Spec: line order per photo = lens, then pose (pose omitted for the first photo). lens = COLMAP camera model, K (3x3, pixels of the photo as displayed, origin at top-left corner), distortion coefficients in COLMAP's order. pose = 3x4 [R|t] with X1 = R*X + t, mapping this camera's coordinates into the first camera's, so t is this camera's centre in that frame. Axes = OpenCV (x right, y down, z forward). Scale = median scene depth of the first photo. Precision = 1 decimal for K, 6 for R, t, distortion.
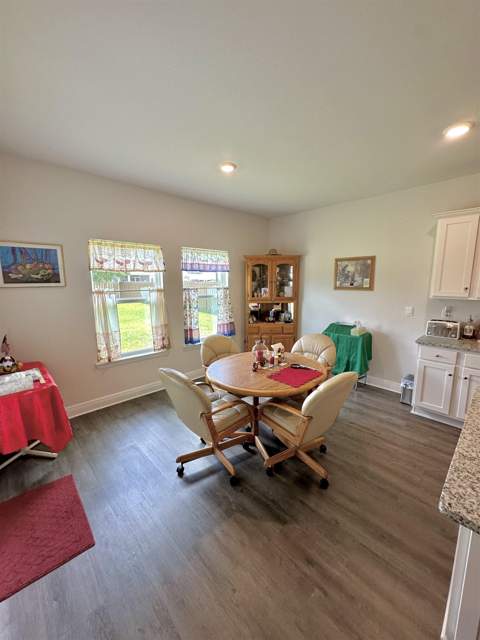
lens RADIAL K [[255.6, 0, 239.8], [0, 255.6, 318.9], [0, 0, 1]] dist [-0.002790, 0.001119]
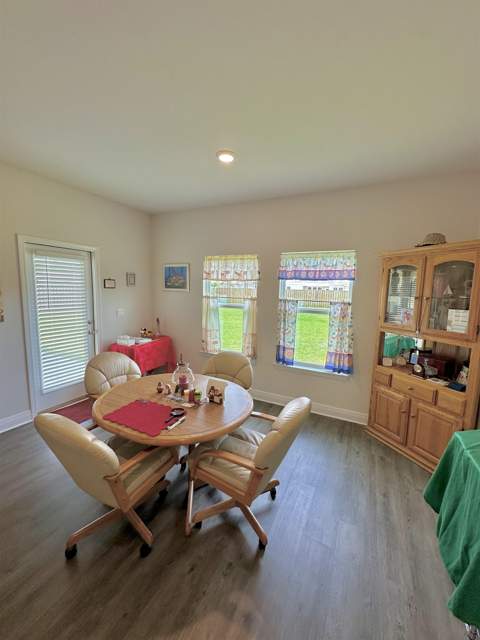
lens RADIAL K [[255.6, 0, 239.4], [0, 255.6, 316.2], [0, 0, 1]] dist [-0.002790, 0.001119]
pose [[0.330162, 0.111457, -0.937321, 0.800338], [-0.171408, 0.983574, 0.056580, -0.120886], [0.928231, 0.141984, 0.343843, 0.798463]]
